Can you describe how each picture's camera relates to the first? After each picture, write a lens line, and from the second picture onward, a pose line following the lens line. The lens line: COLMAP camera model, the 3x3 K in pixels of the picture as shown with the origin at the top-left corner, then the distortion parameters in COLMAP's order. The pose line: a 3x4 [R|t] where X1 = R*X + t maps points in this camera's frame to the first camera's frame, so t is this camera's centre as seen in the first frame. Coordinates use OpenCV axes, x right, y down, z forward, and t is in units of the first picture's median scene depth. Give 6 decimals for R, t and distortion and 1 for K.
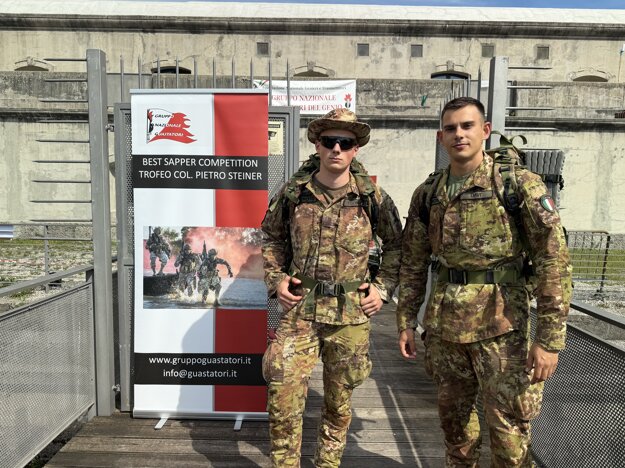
lens RADIAL K [[439.8, 0, 309.6], [0, 439.8, 235.9], [0, 0, 1]] dist [0.001805, -0.021831]
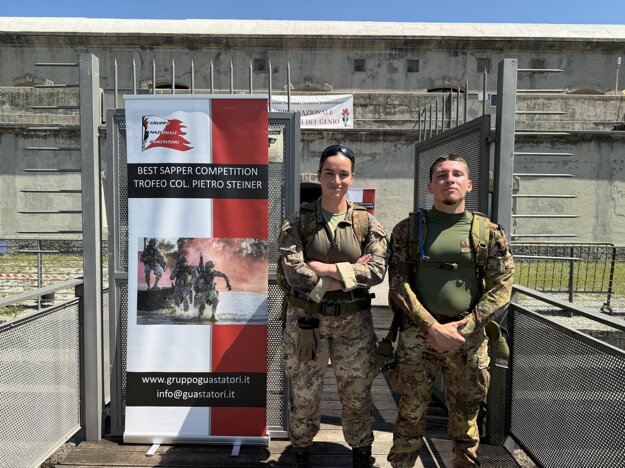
lens RADIAL K [[439.8, 0, 306.1], [0, 439.8, 233.8], [0, 0, 1]] dist [0.001805, -0.021831]
pose [[0.999989, -0.004586, -0.000640, -0.011451], [0.004558, 0.999218, -0.039278, 0.008501], [0.000819, 0.039275, 0.999228, 0.047179]]
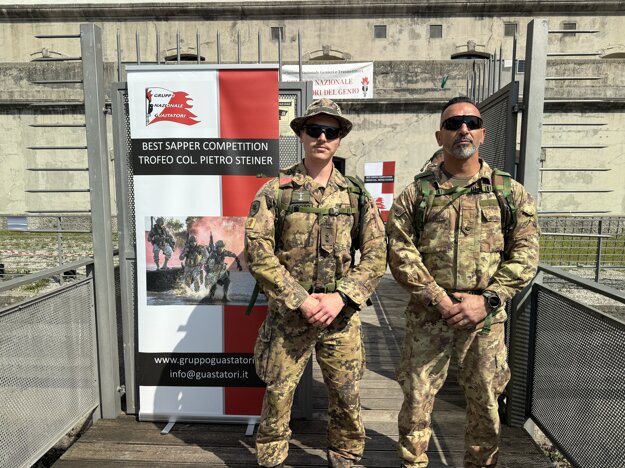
lens RADIAL K [[439.8, 0, 310.8], [0, 439.8, 235.6], [0, 0, 1]] dist [0.001805, -0.021831]
pose [[0.999232, -0.010223, -0.037827, 0.004105], [0.011194, 0.999611, 0.025547, -0.001815], [0.037551, -0.025951, 0.998958, 0.086922]]
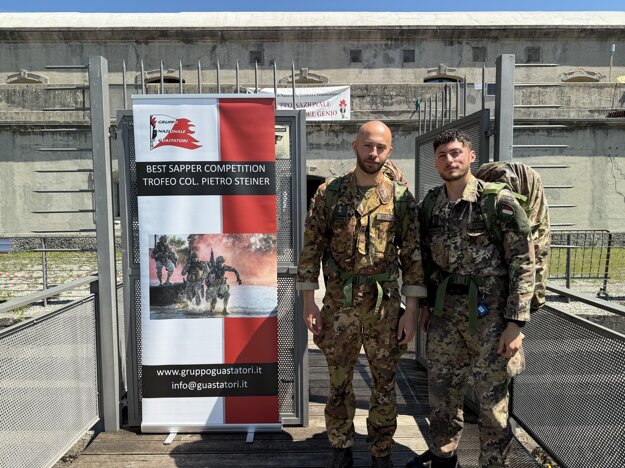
lens RADIAL K [[439.8, 0, 309.5], [0, 439.8, 232.4], [0, 0, 1]] dist [0.001805, -0.021831]
pose [[0.999627, -0.025105, 0.010767, -0.030499], [0.025348, 0.999414, -0.023025, 0.003852], [-0.010183, 0.023289, 0.999677, 0.018575]]
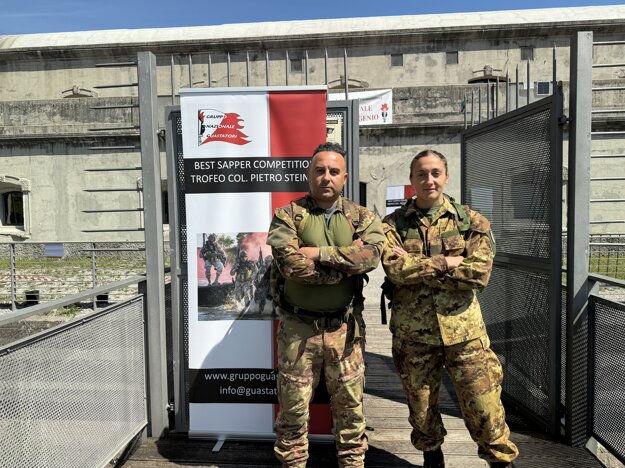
lens RADIAL K [[439.8, 0, 307.6], [0, 439.8, 231.8], [0, 0, 1]] dist [0.001805, -0.021831]
pose [[0.996297, -0.029893, -0.080611, -0.061733], [0.026264, 0.998609, -0.045718, 0.023513], [0.081865, 0.043431, 0.995697, 0.070229]]
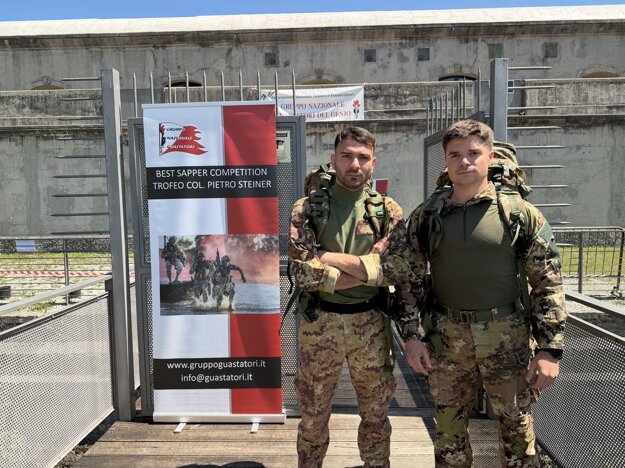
lens RADIAL K [[439.8, 0, 310.3], [0, 439.8, 234.0], [0, 0, 1]] dist [0.001805, -0.021831]
pose [[0.999073, -0.031396, -0.029454, 0.009869], [0.030818, 0.999328, -0.019852, 0.005064], [0.030057, 0.018926, 0.999369, -0.025626]]
